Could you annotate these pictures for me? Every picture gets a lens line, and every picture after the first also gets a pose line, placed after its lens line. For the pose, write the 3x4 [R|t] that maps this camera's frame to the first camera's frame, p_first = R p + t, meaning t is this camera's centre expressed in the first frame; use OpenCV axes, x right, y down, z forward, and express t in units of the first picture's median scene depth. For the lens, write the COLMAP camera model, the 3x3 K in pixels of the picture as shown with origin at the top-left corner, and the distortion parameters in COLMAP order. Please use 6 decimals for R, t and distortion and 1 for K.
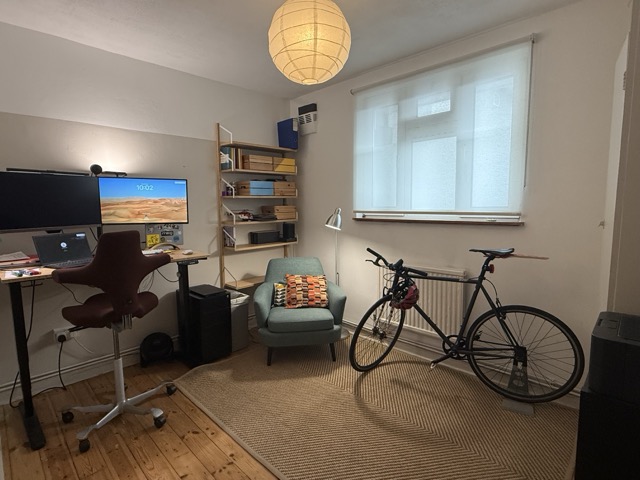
lens RADIAL K [[334.4, 0, 320.0], [0, 334.4, 240.0], [0, 0, 1]] dist [0.000564, 0.000190]
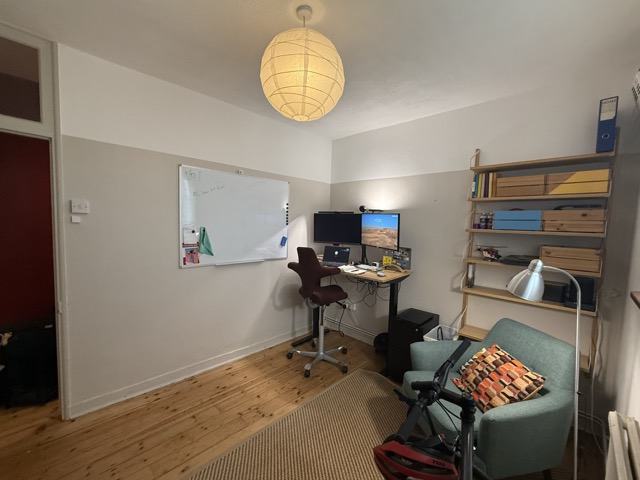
lens RADIAL K [[268.8, 0, 320.0], [0, 268.8, 240.0], [0, 0, 1]] dist [0.001324, 0.000118]
pose [[0.001034, 0.078686, -0.996899, 0.441067], [-0.141220, 0.986920, 0.077752, -0.102470], [0.989978, 0.140702, 0.012132, 0.604317]]
